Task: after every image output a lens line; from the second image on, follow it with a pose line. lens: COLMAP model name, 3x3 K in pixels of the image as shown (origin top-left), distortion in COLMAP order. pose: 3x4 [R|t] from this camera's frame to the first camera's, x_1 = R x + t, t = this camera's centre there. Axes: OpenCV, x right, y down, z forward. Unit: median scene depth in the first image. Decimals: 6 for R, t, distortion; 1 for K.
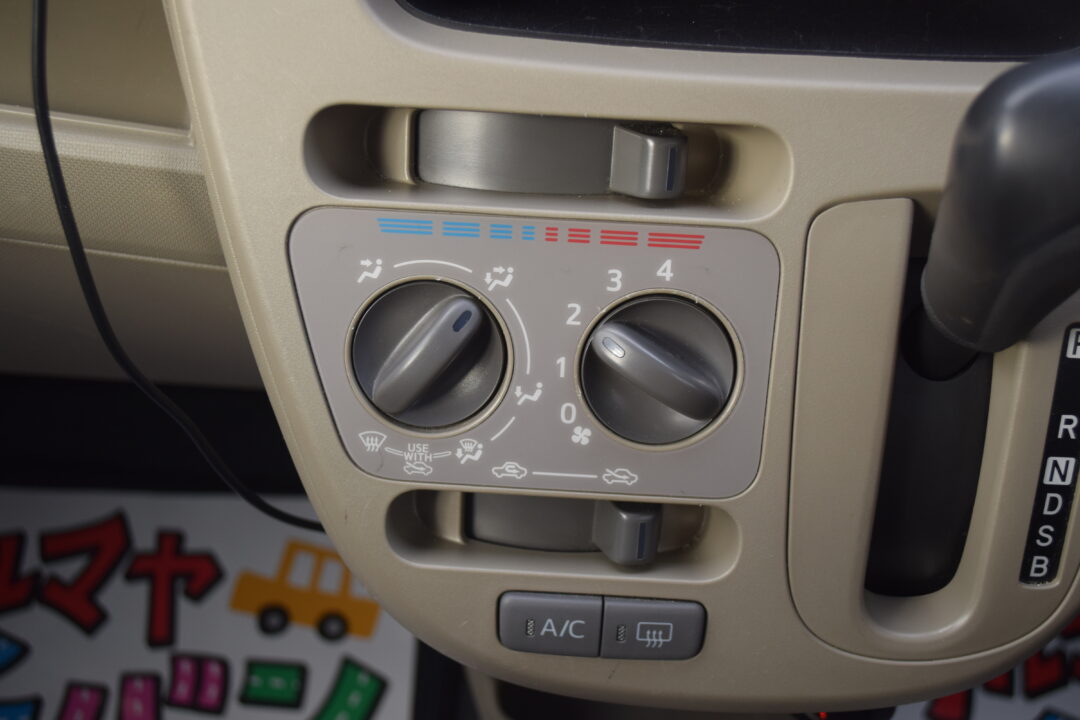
lens RADIAL K [[1257.7, 0, 533.4], [0, 1257.7, 357.5], [0, 0, 1]] dist [-0.065418, -0.020960]
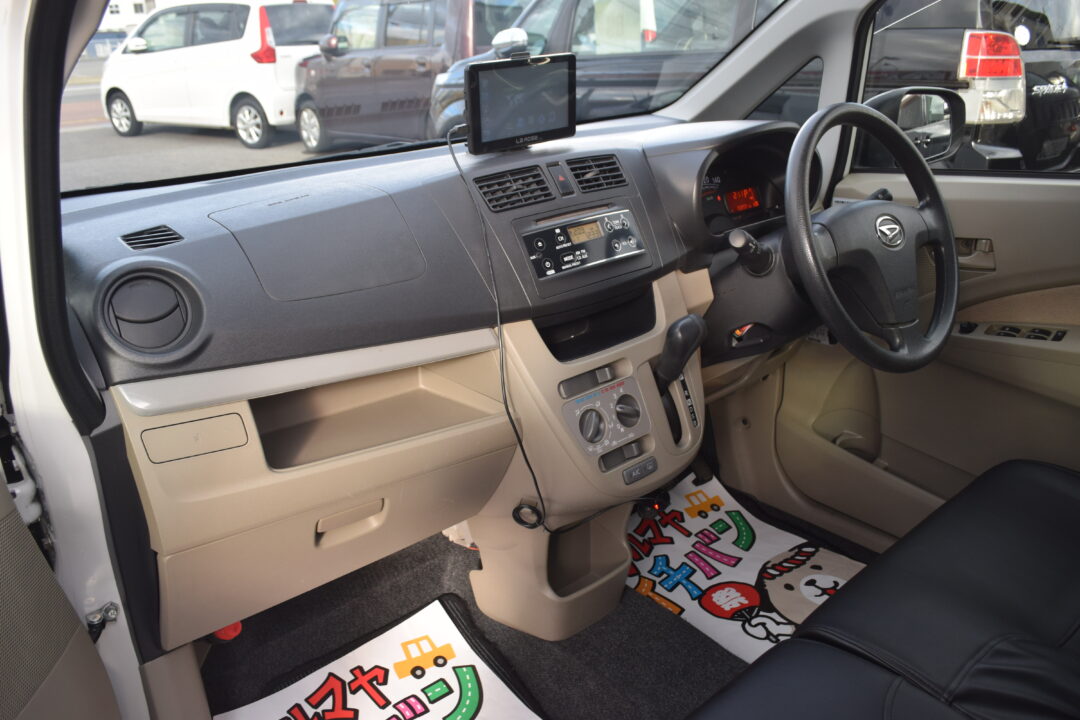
lens RADIAL K [[837.6, 0, 546.2], [0, 837.6, 367.9], [0, 0, 1]] dist [-0.095166, 0.033009]
pose [[0.723177, -0.315388, 0.614448, -1.957597], [0.500645, 0.852240, -0.151794, 0.191280], [-0.475783, 0.417394, 0.774218, -1.339388]]
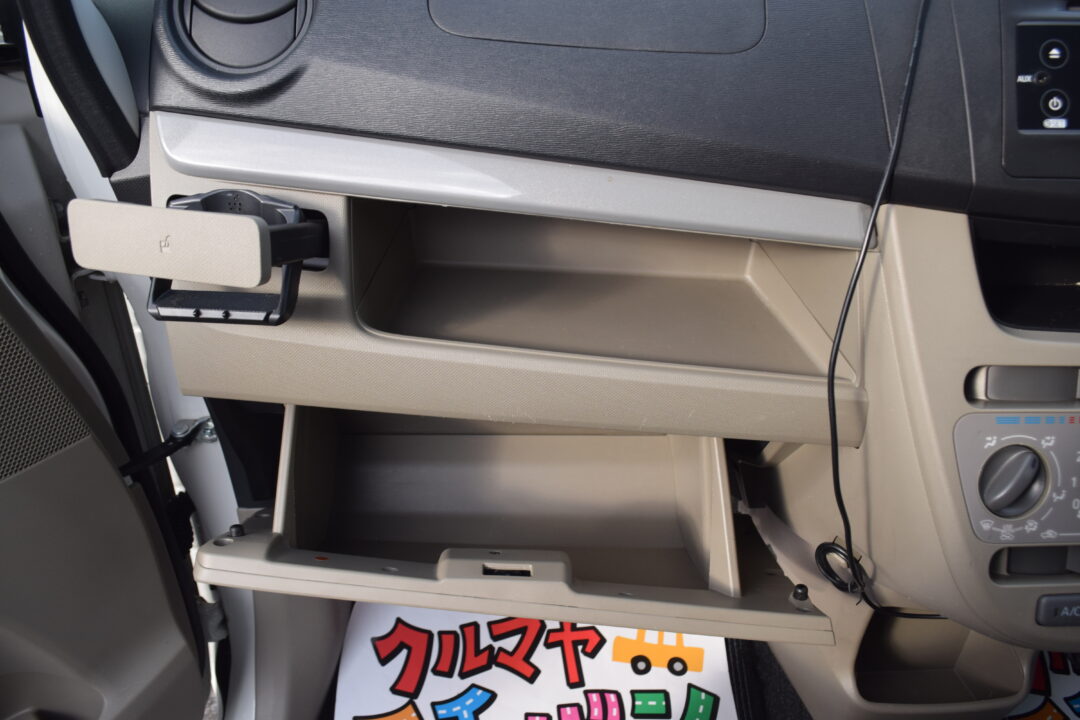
lens RADIAL K [[837.6, 0, 546.2], [0, 837.6, 367.9], [0, 0, 1]] dist [-0.095166, 0.033009]
pose [[0.997556, -0.050742, 0.048044, -0.887229], [0.058003, 0.984698, -0.164336, -0.009553], [-0.038970, 0.166721, 0.985234, -0.328815]]
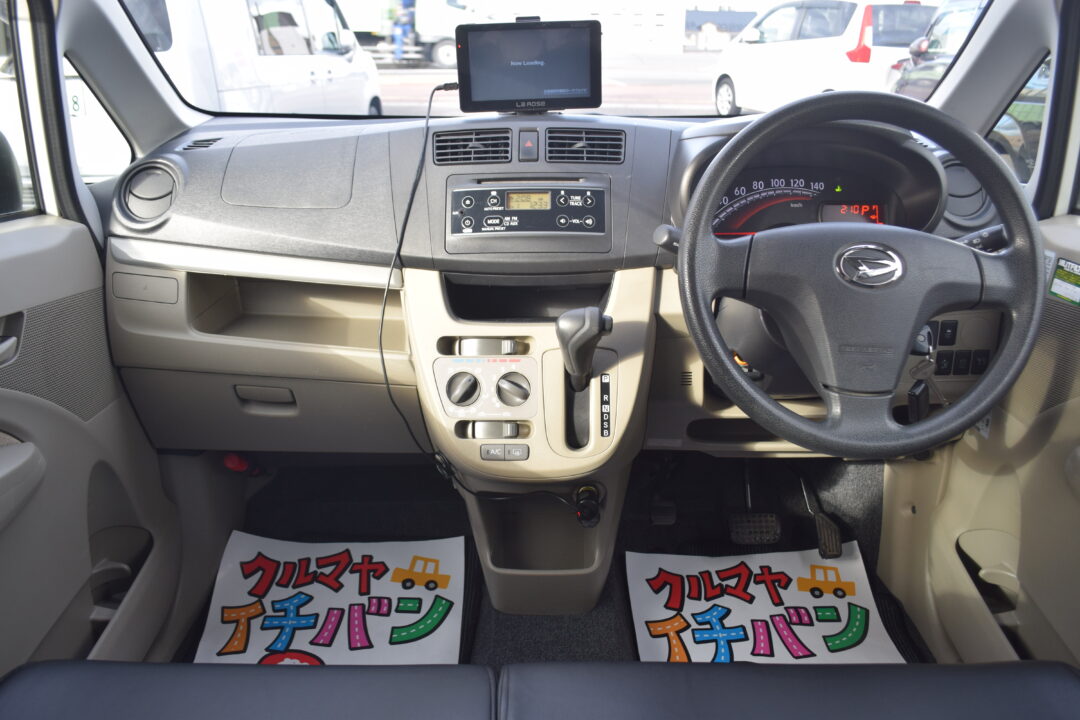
lens RADIAL K [[837.6, 0, 546.2], [0, 837.6, 367.9], [0, 0, 1]] dist [-0.095166, 0.033009]
pose [[0.998757, -0.047137, 0.016175, 0.167048], [0.049823, 0.937362, -0.344775, 0.962359], [0.001089, 0.345152, 0.938546, -1.833169]]
